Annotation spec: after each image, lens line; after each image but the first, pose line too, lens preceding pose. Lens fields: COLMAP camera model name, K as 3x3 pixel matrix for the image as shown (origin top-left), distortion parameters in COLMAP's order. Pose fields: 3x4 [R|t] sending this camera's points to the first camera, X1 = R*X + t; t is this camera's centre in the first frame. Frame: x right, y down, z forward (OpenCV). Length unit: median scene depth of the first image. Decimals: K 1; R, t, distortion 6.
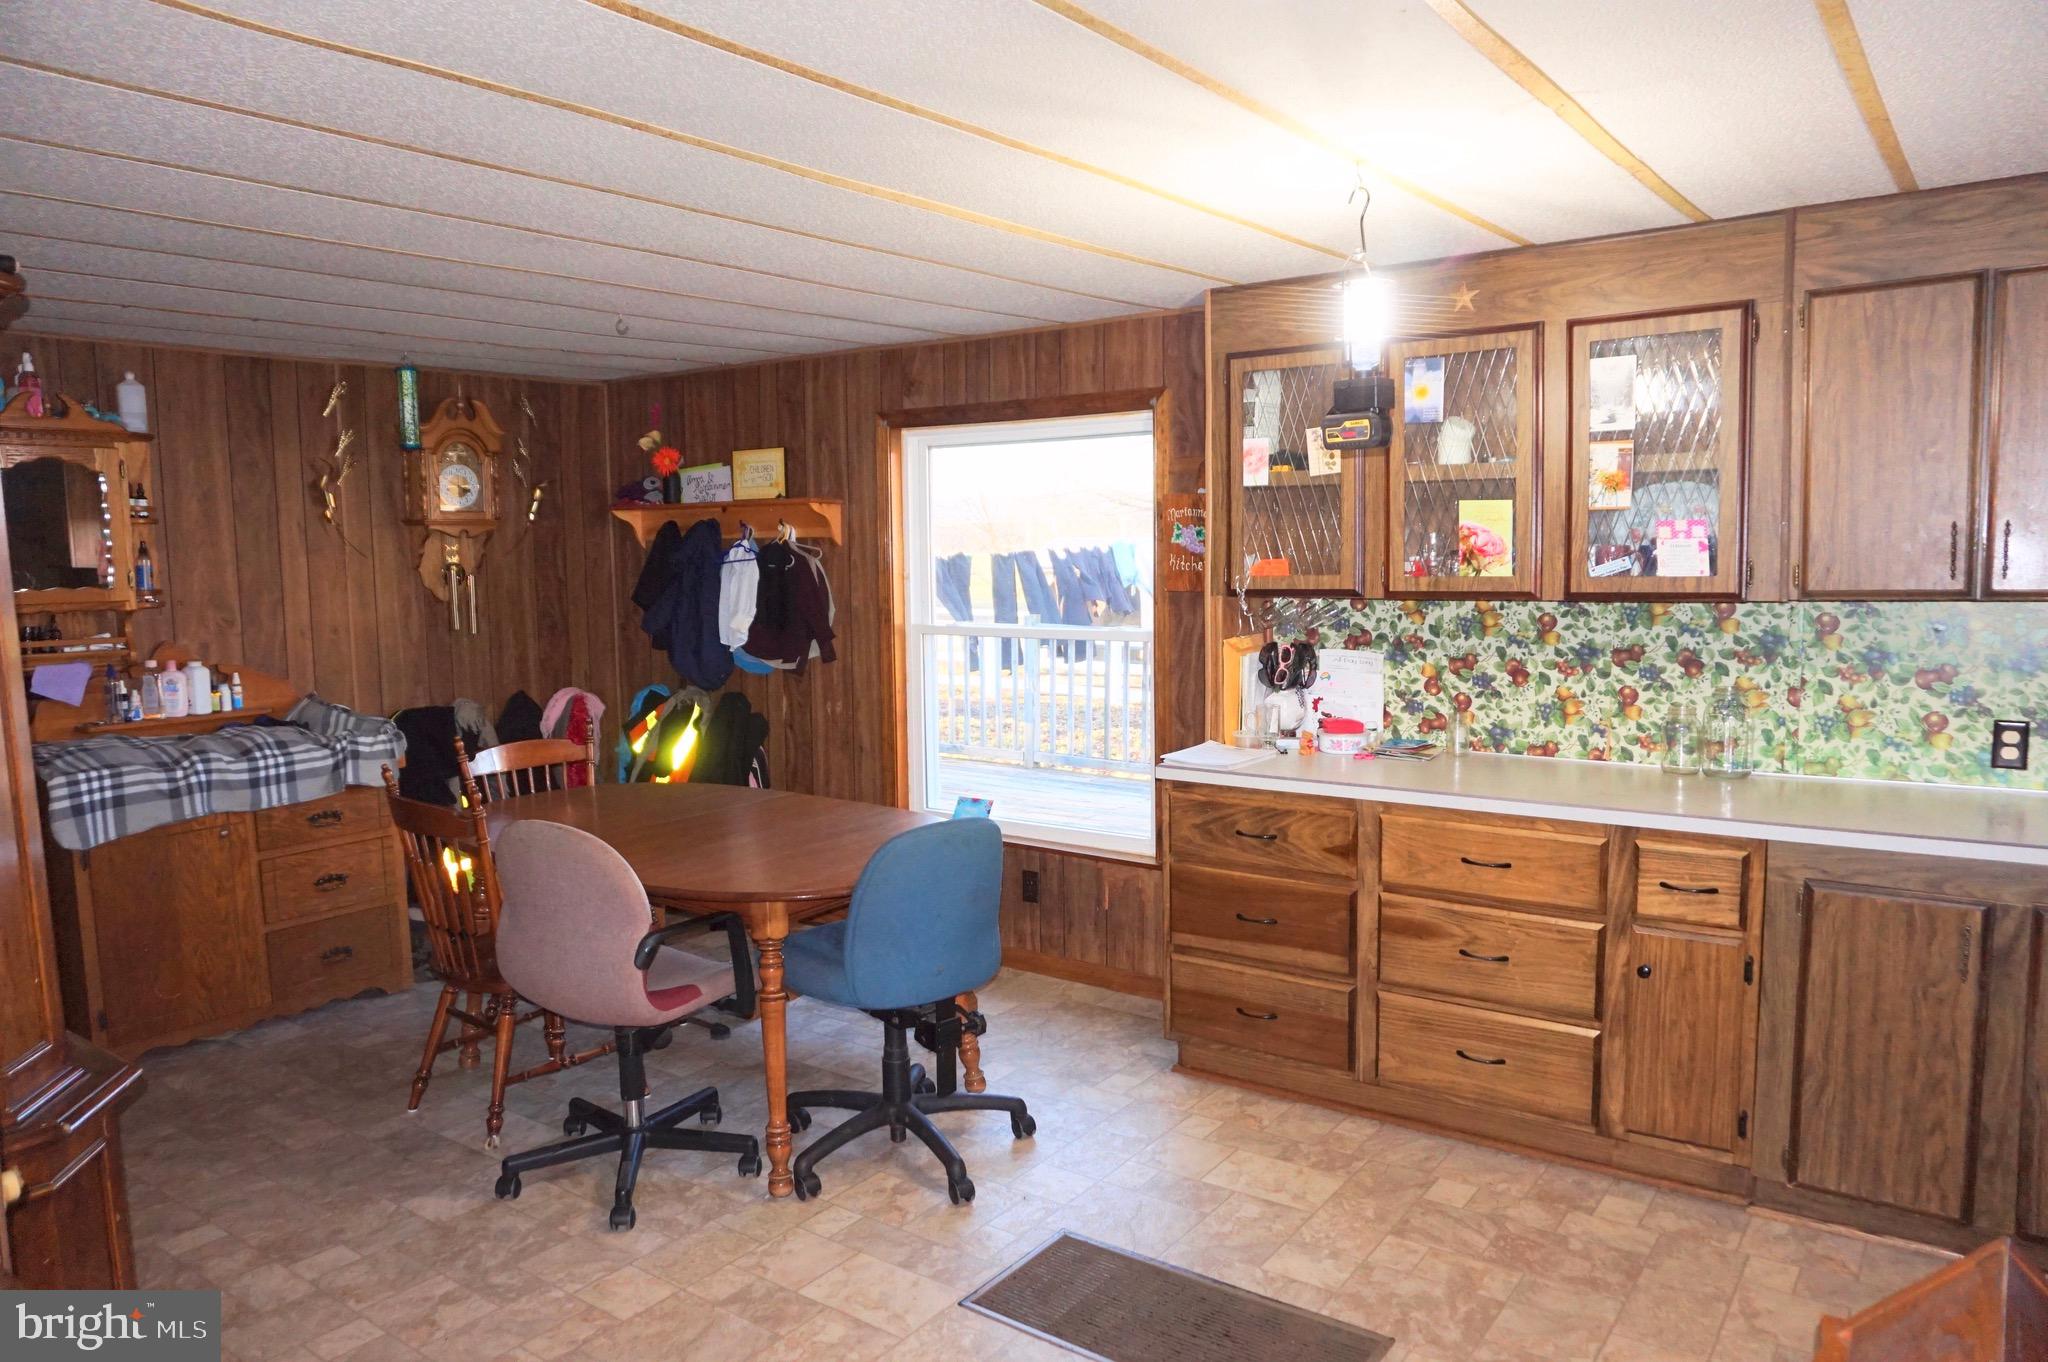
lens RADIAL K [[1385.7, 0, 1024.1], [0, 1385.7, 686.8], [0, 0, 1]] dist [-0.048239, 0.036554]
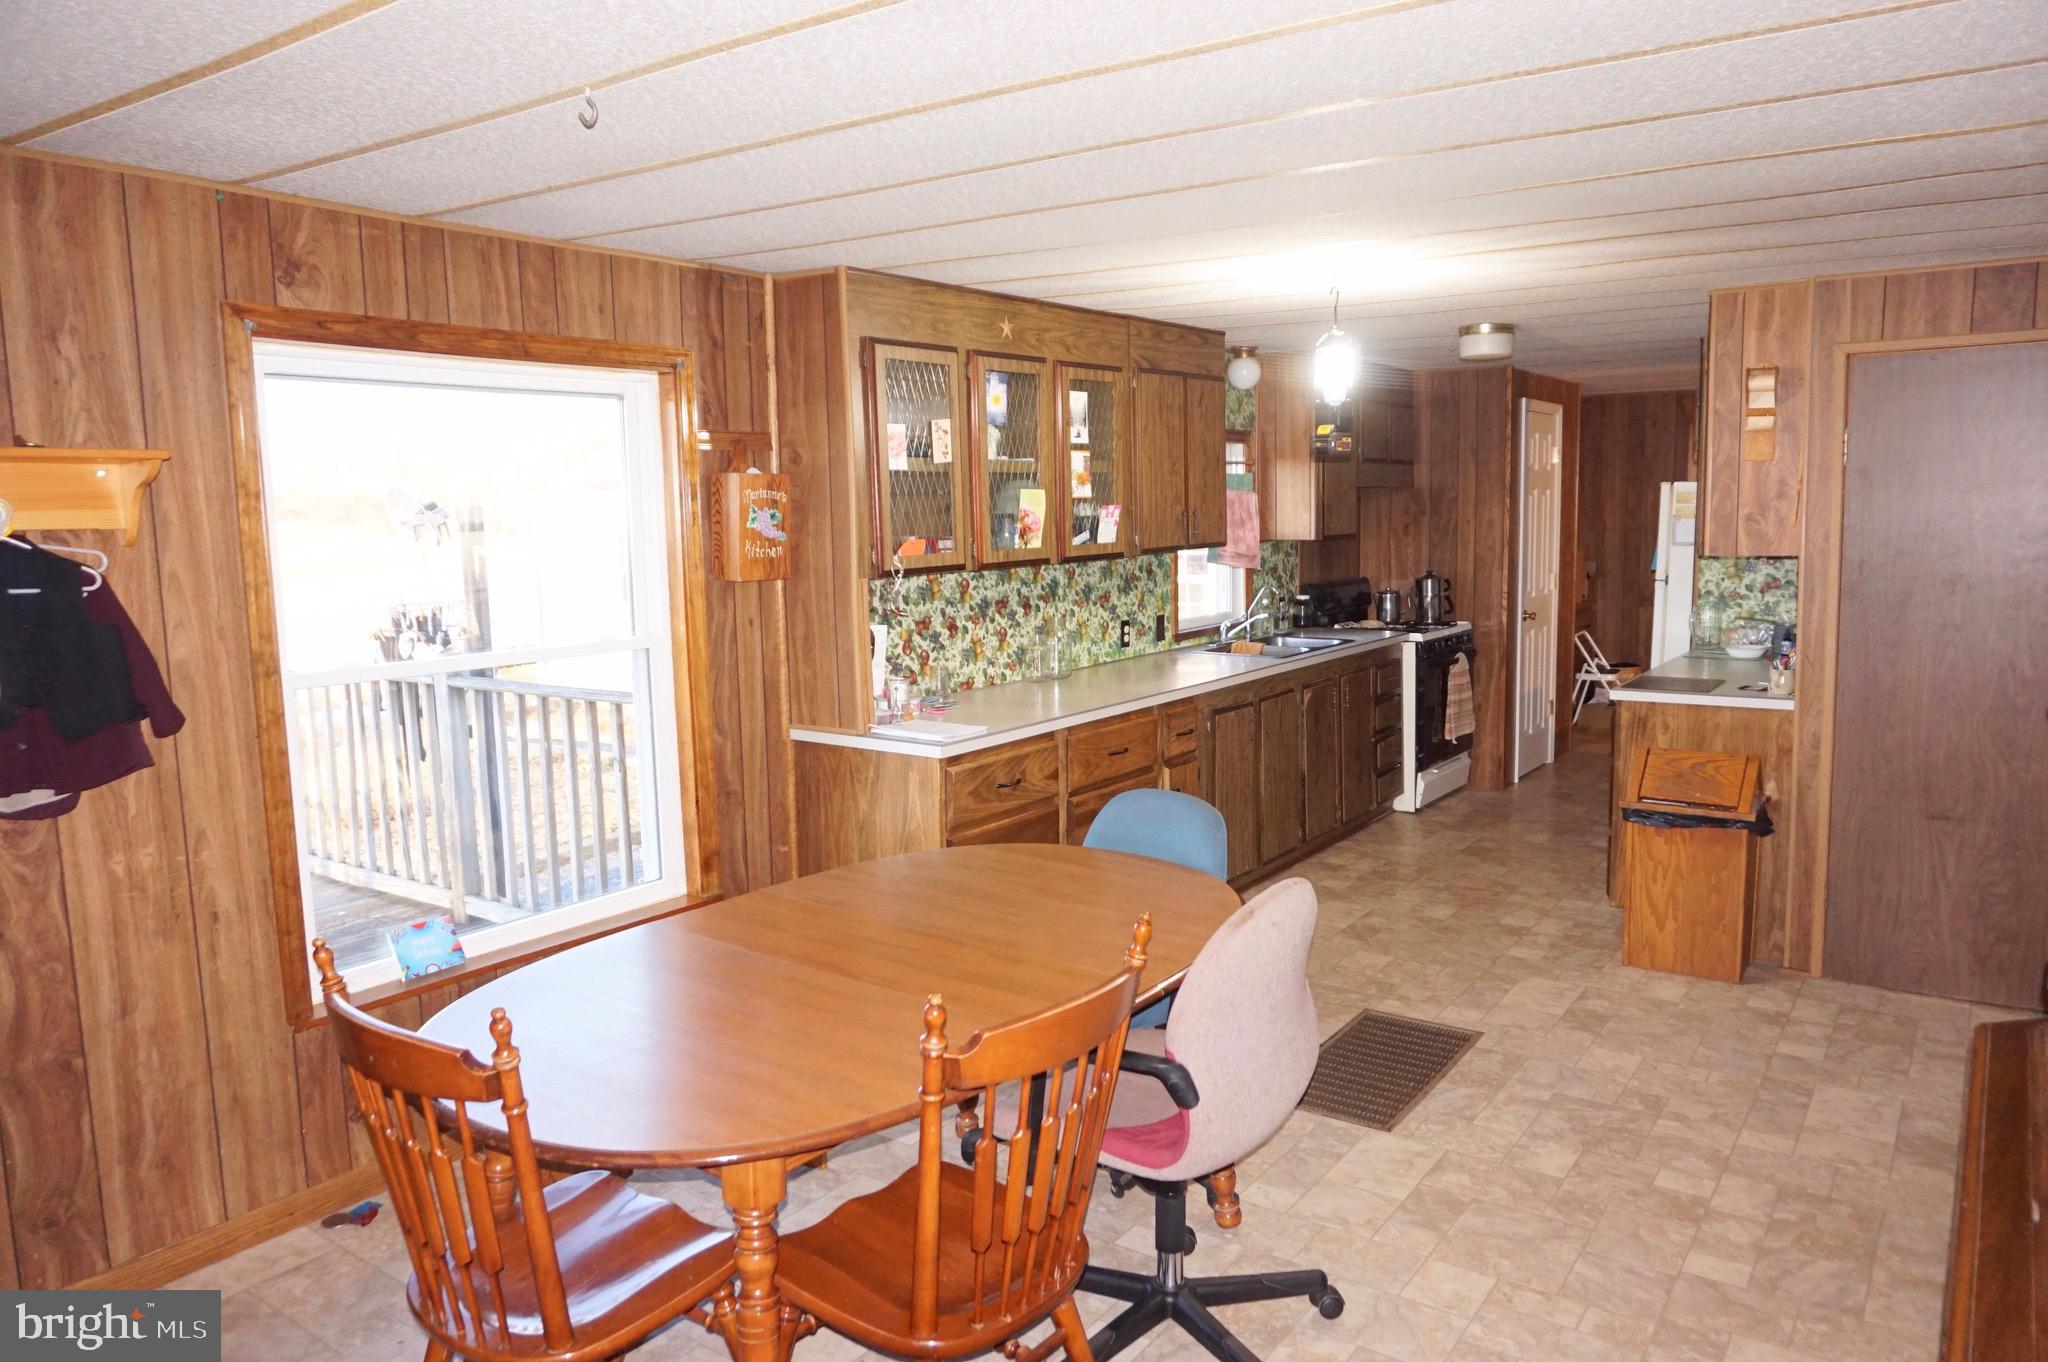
lens RADIAL K [[1385.7, 0, 1024.0], [0, 1385.7, 677.3], [0, 0, 1]] dist [-0.048239, 0.036554]
pose [[-0.013626, -0.106519, 0.994217, -0.953794], [0.123544, 0.986512, 0.107386, -0.098344], [-0.992246, 0.124293, -0.000283, 0.996499]]
